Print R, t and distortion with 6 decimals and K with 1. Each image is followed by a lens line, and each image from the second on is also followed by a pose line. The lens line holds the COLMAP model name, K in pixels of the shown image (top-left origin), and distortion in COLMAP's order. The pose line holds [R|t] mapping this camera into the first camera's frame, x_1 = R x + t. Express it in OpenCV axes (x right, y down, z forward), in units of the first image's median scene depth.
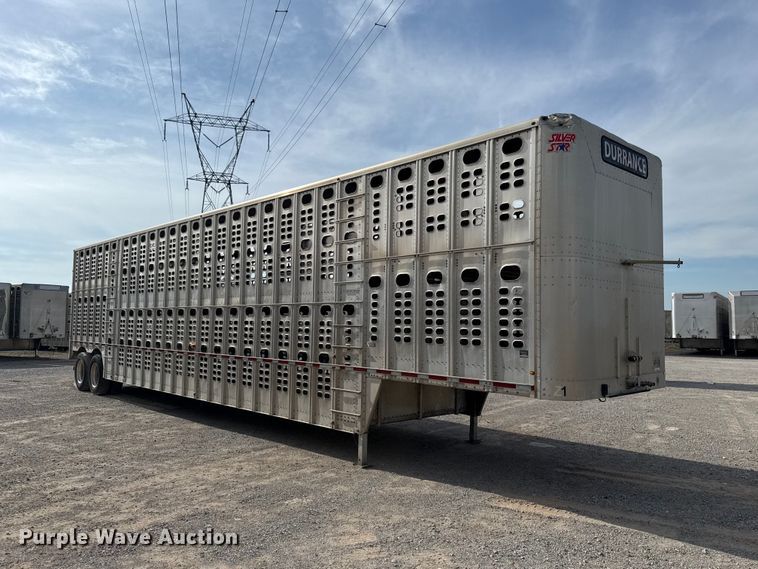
lens RADIAL K [[564.1, 0, 378.9], [0, 564.1, 287.4], [0, 0, 1]] dist [0.089602, -0.050823]
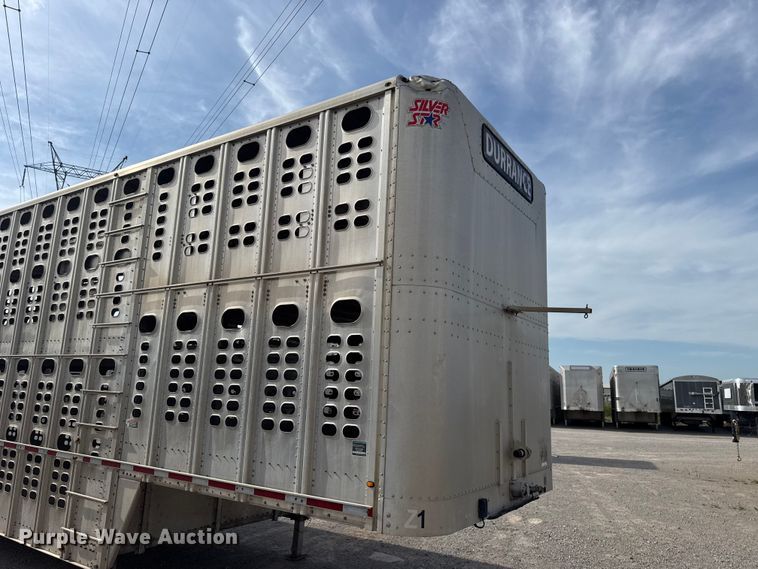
lens RADIAL K [[521.5, 0, 374.5], [0, 521.5, 291.4], [0, 0, 1]] dist [0.060542, -0.071008]
pose [[0.972223, 0.067321, 0.224164, 0.124296], [-0.040189, 0.991534, -0.123475, 0.019724], [-0.230578, 0.111036, 0.966698, 0.408873]]
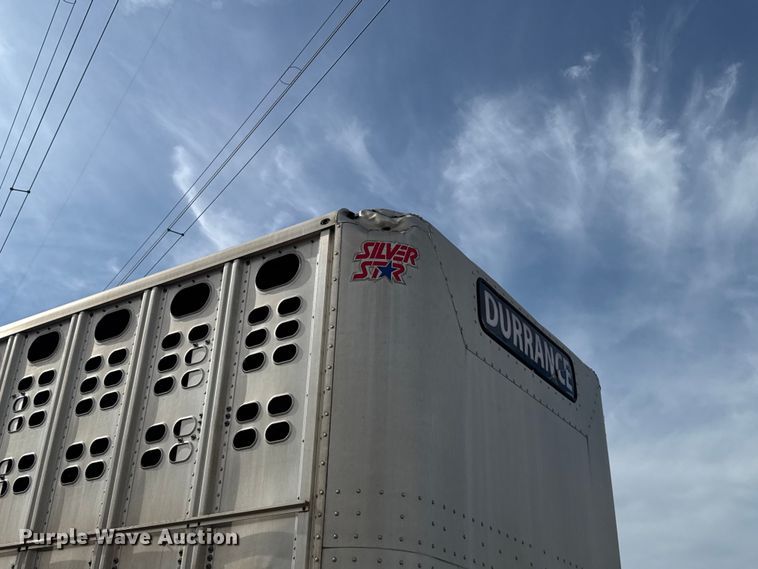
lens RADIAL K [[816.1, 0, 372.5], [0, 816.1, 285.2], [0, 0, 1]] dist [0.103902, 0.000000]
pose [[0.972827, 0.124268, 0.195360, 0.174234], [-0.030869, 0.905844, -0.422486, 0.010724], [-0.229467, 0.404975, 0.885065, 0.429725]]
